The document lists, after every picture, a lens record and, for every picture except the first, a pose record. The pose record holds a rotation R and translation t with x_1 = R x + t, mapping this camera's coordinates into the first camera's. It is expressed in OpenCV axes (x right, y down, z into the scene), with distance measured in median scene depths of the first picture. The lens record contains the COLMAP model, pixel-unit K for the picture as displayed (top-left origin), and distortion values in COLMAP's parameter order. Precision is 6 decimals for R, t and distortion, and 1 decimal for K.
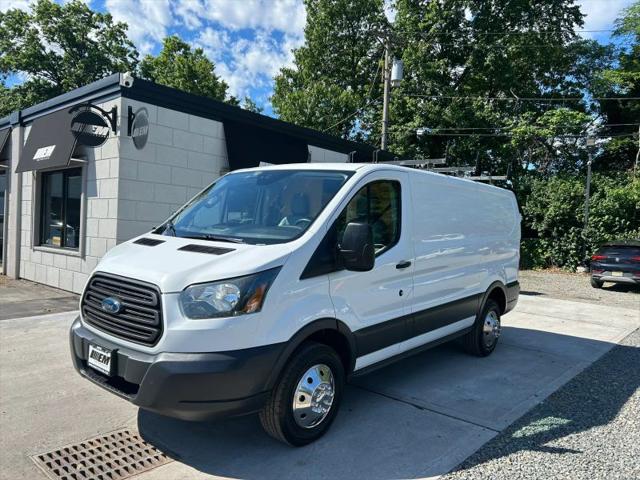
lens RADIAL K [[481.9, 0, 318.0], [0, 481.9, 243.3], [0, 0, 1]] dist [0.056578, -0.055830]
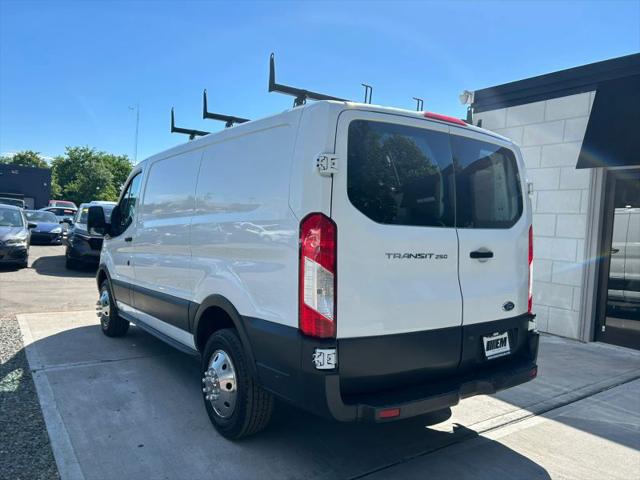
lens RADIAL K [[481.9, 0, 318.2], [0, 481.9, 245.7], [0, 0, 1]] dist [0.056578, -0.055830]
pose [[-0.246254, -0.021779, -0.968961, 0.619647], [-0.094146, 0.995557, 0.001549, 0.006908], [0.964622, 0.091605, -0.247210, 0.883205]]
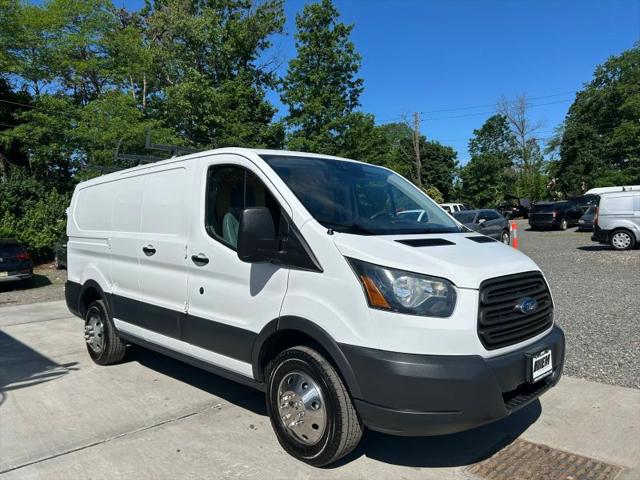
lens RADIAL K [[481.9, 0, 314.9], [0, 481.9, 235.0], [0, 0, 1]] dist [0.056578, -0.055830]
pose [[0.104687, -0.062627, 0.992531, -0.533132], [0.080852, 0.995248, 0.054271, -0.033807], [-0.991213, 0.074567, 0.109253, 0.503125]]
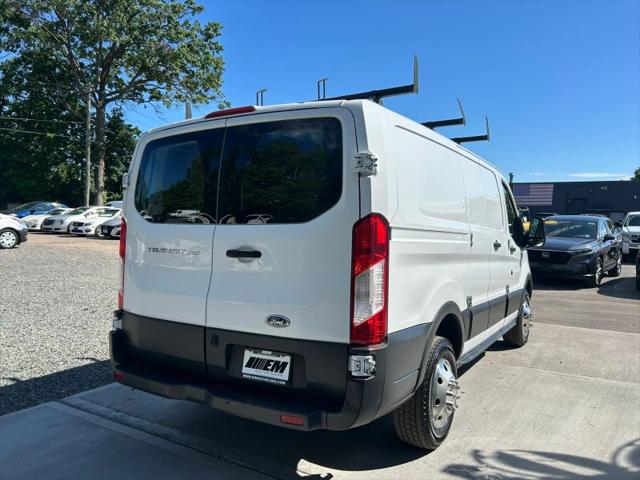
lens RADIAL K [[481.9, 0, 315.8], [0, 481.9, 235.9], [0, 0, 1]] dist [0.056578, -0.055830]
pose [[-0.988873, -0.059438, -0.136370, 0.232146], [-0.067799, 0.996041, 0.057500, -0.030721], [0.132413, 0.066106, -0.988988, 1.233537]]
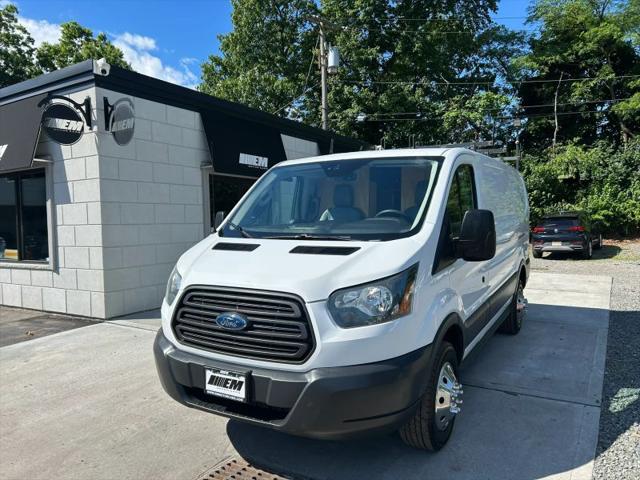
lens RADIAL K [[481.9, 0, 321.2], [0, 481.9, 243.6], [0, 0, 1]] dist [0.056578, -0.055830]
pose [[0.982662, -0.074962, 0.169578, -0.157477], [0.071177, 0.997062, 0.028299, -0.010353], [-0.171201, -0.015739, 0.985110, 0.045646]]
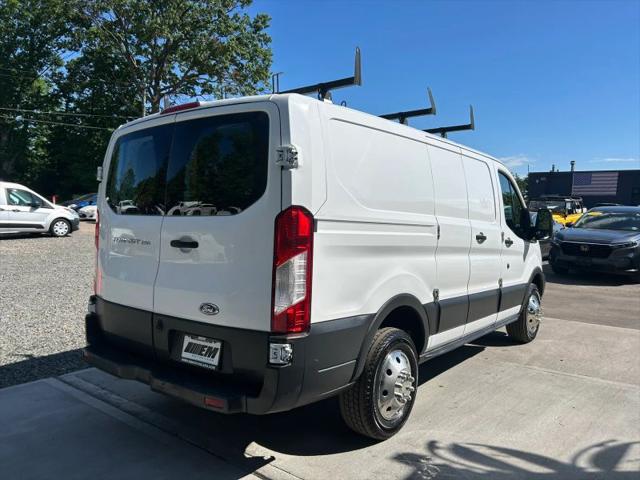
lens RADIAL K [[481.9, 0, 312.2], [0, 481.9, 238.1], [0, 0, 1]] dist [0.056578, -0.055830]
pose [[-0.997682, -0.064599, -0.021404, 0.154419], [-0.066260, 0.993813, 0.089141, -0.037254], [0.015513, 0.090352, -0.995789, 1.246809]]
